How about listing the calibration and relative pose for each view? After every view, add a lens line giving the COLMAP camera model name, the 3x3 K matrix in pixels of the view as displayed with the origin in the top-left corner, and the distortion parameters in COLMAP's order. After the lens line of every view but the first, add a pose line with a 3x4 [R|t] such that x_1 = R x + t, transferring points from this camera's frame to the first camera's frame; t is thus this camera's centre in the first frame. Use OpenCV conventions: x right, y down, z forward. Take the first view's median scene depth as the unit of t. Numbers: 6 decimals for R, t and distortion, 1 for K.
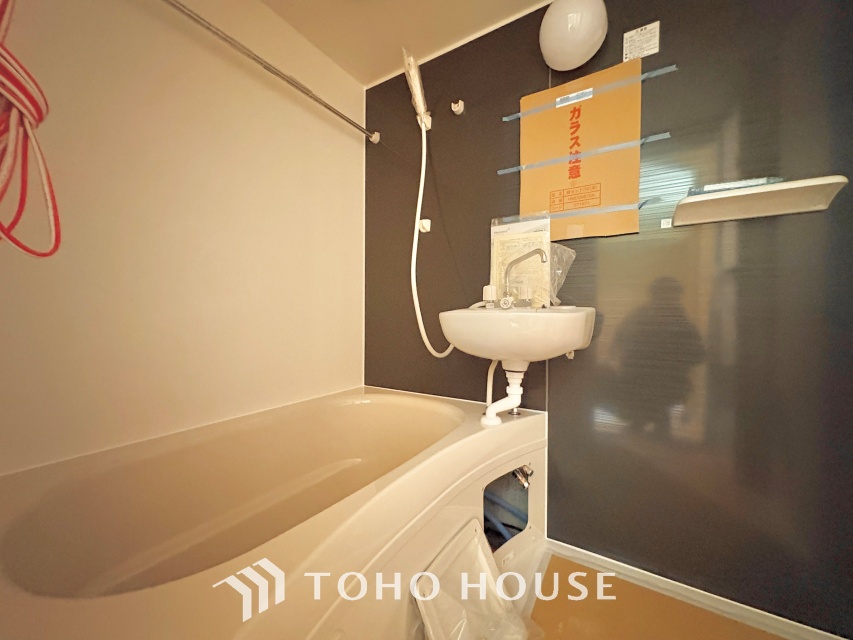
lens RADIAL K [[338.6, 0, 426.5], [0, 338.6, 320.0], [0, 0, 1]] dist [-0.000445, 0.000043]
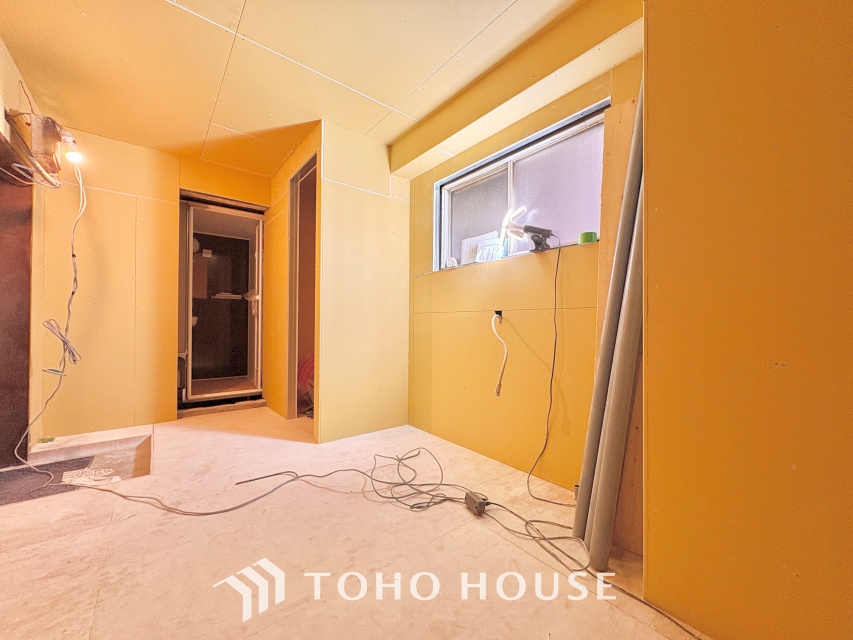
lens RADIAL K [[338.6, 0, 426.5], [0, 338.6, 320.0], [0, 0, 1]] dist [-0.000445, 0.000043]
pose [[0.324653, 0.005284, 0.945819, -2.131380], [0.004598, 0.999964, -0.007165, 0.040296], [-0.945822, 0.006675, 0.324617, -2.559084]]
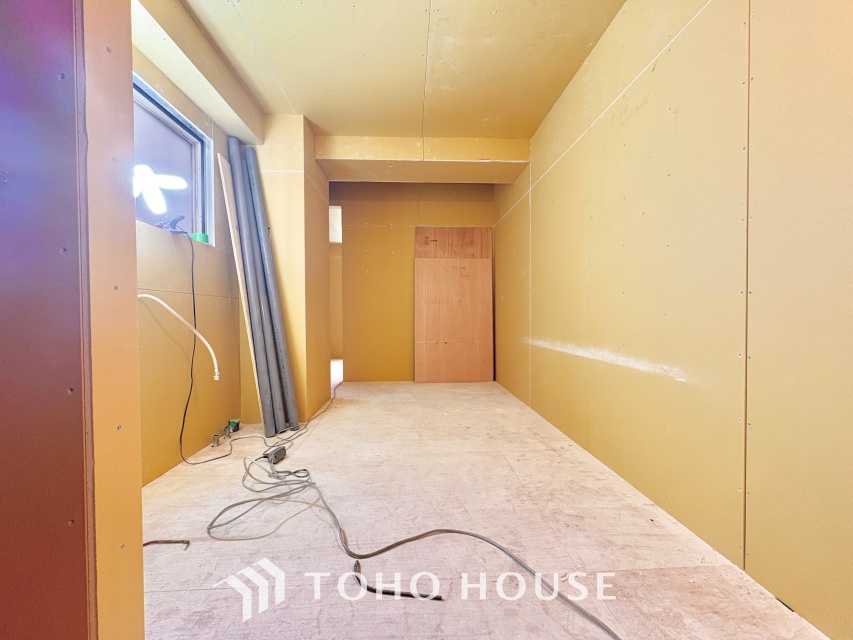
lens RADIAL K [[338.6, 0, 426.5], [0, 338.6, 320.0], [0, 0, 1]] dist [-0.000445, 0.000043]
pose [[-0.819518, 0.006150, -0.573020, -0.553363], [-0.006833, 0.999766, 0.020502, 0.066664], [0.573012, 0.020717, -0.819285, -0.680144]]
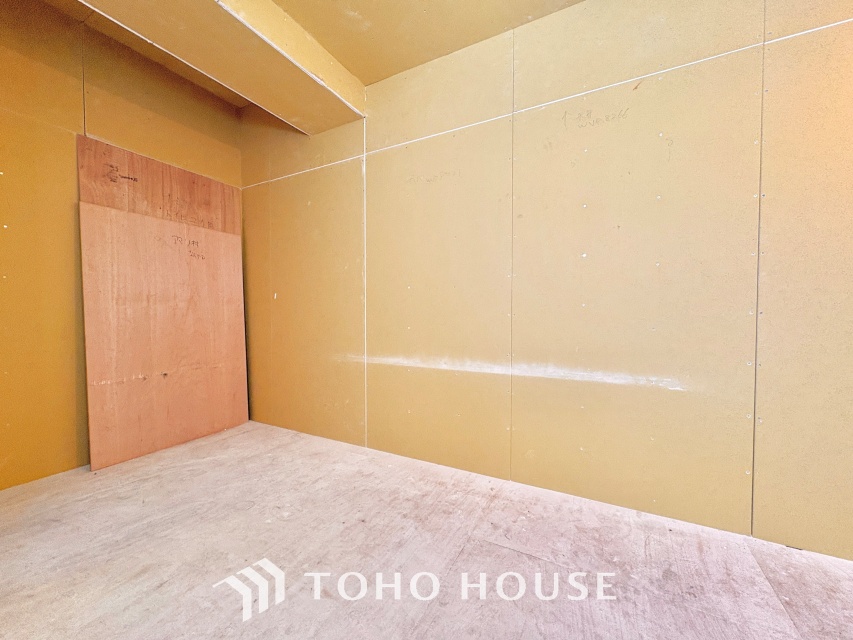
lens RADIAL K [[338.6, 0, 426.5], [0, 338.6, 320.0], [0, 0, 1]] dist [-0.000445, 0.000043]
pose [[0.070014, 0.014532, -0.997440, -0.719417], [-0.009614, 0.999857, 0.013892, 0.027046], [0.997500, 0.008617, 0.070144, -2.019001]]
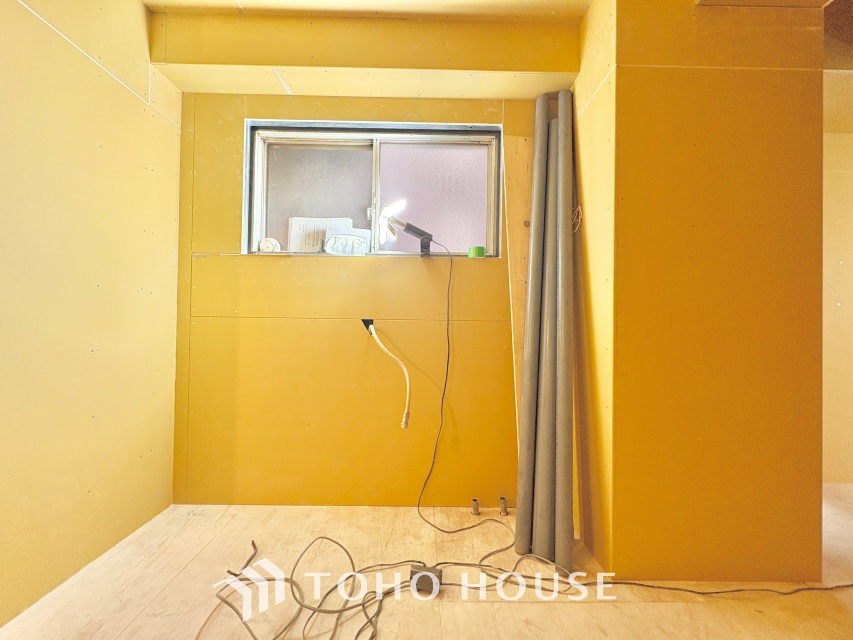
lens RADIAL K [[338.6, 0, 426.5], [0, 338.6, 320.0], [0, 0, 1]] dist [-0.000445, 0.000043]
pose [[-0.542625, -0.007540, 0.839941, -1.676991], [-0.010464, 0.999943, 0.002216, -0.021329], [-0.839910, -0.007587, -0.542673, -1.789843]]
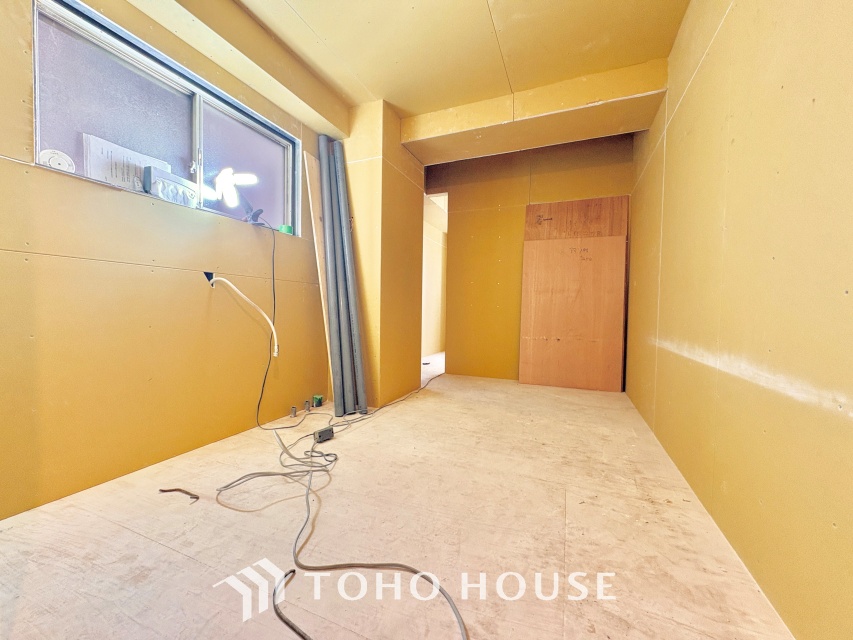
lens RADIAL K [[338.6, 0, 426.5], [0, 338.6, 320.0], [0, 0, 1]] dist [-0.000445, 0.000043]
pose [[-0.986880, -0.017945, -0.160453, -1.082043], [-0.024827, 0.998851, 0.040990, 0.106586], [0.159533, 0.044436, -0.986192, -0.709796]]
